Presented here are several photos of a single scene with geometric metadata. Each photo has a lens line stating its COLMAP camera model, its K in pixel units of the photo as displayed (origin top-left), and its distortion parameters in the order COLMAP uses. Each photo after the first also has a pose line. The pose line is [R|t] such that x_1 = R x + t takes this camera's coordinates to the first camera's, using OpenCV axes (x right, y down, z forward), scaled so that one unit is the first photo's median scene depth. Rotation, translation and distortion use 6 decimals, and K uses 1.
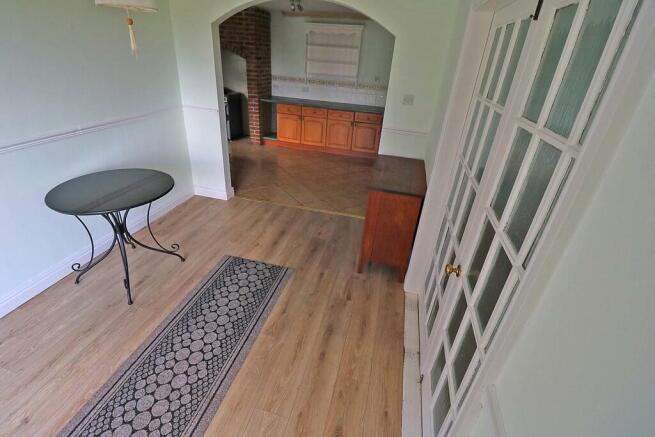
lens RADIAL K [[308.8, 0, 326.2], [0, 308.8, 217.6], [0, 0, 1]] dist [-0.002281, -0.000231]
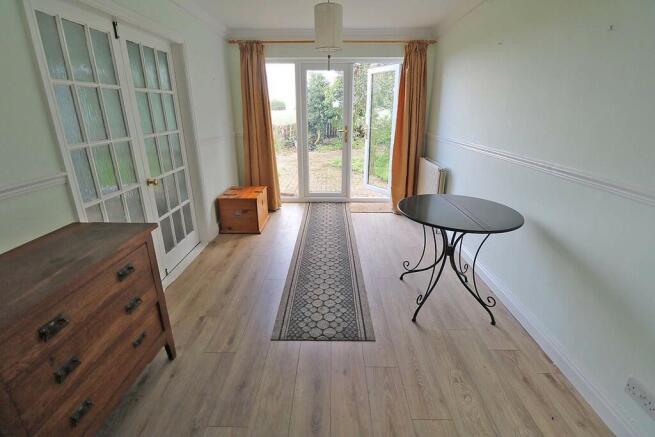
lens RADIAL K [[308.8, 0, 327.4], [0, 308.8, 216.3], [0, 0, 1]] dist [-0.002281, -0.000231]
pose [[-0.972397, 0.015332, -0.232827, -0.073148], [-0.159973, 0.682592, 0.713075, -0.600971], [0.169858, 0.730639, -0.661298, 1.363086]]
